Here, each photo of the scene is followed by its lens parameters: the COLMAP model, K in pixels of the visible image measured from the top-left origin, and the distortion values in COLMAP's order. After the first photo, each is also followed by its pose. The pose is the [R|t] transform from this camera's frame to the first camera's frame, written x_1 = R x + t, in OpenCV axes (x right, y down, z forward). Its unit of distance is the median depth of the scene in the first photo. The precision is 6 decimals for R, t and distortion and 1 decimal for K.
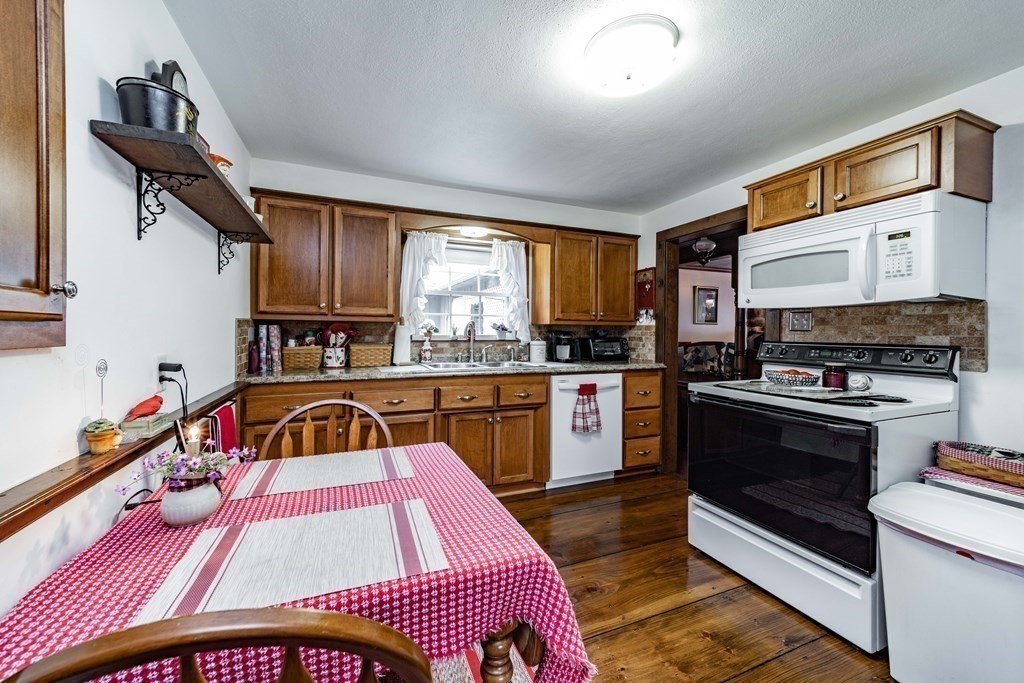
lens RADIAL K [[360.5, 0, 509.8], [0, 360.5, 334.5], [0, 0, 1]] dist [0.001578, 0.000011]
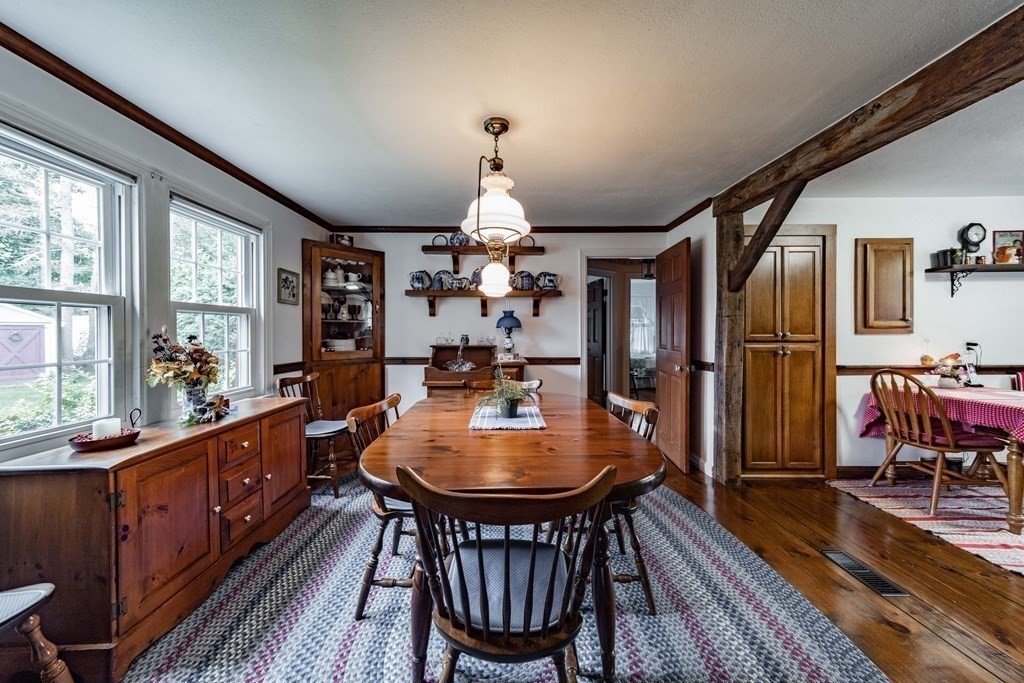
lens RADIAL K [[342.6, 0, 511.1], [0, 342.6, 332.0], [0, 0, 1]] dist [0.001436, 0.000136]
pose [[-0.397834, -0.002805, -0.917453, 1.143887], [-0.006742, 0.999977, -0.000134, 0.012766], [0.917433, 0.006132, -0.397844, -0.444658]]
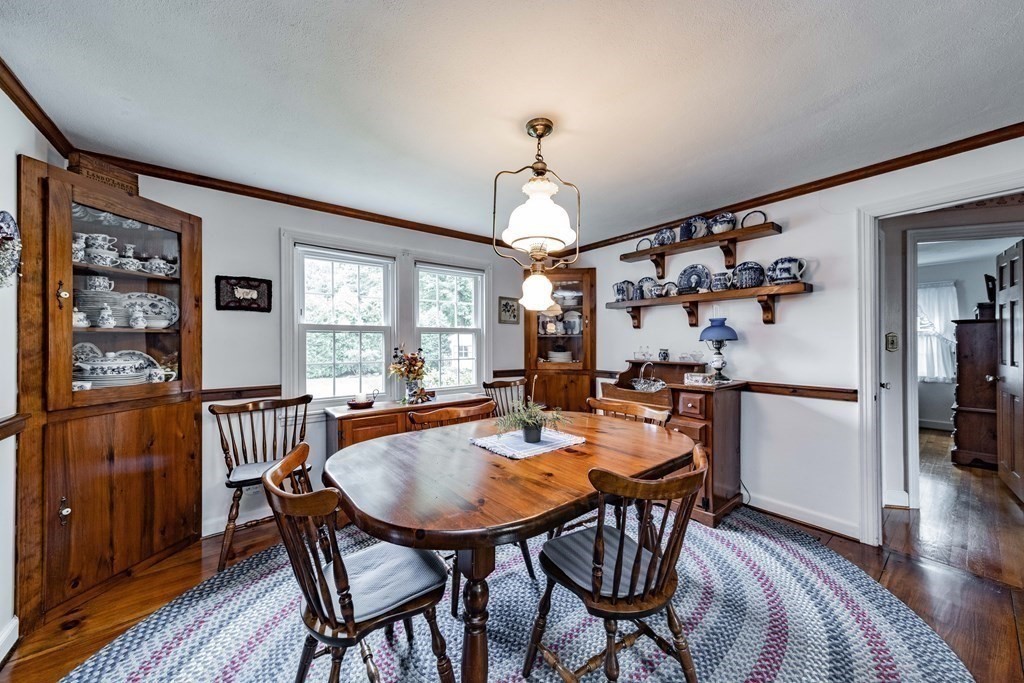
lens RADIAL K [[353.4, 0, 529.6], [0, 353.4, 341.5], [0, 0, 1]] dist [0.008227, 0.000119]
pose [[-0.961764, -0.003268, -0.273862, 0.751528], [-0.003781, 0.999992, 0.001347, -0.000639], [0.273855, 0.002331, -0.961768, -0.135256]]
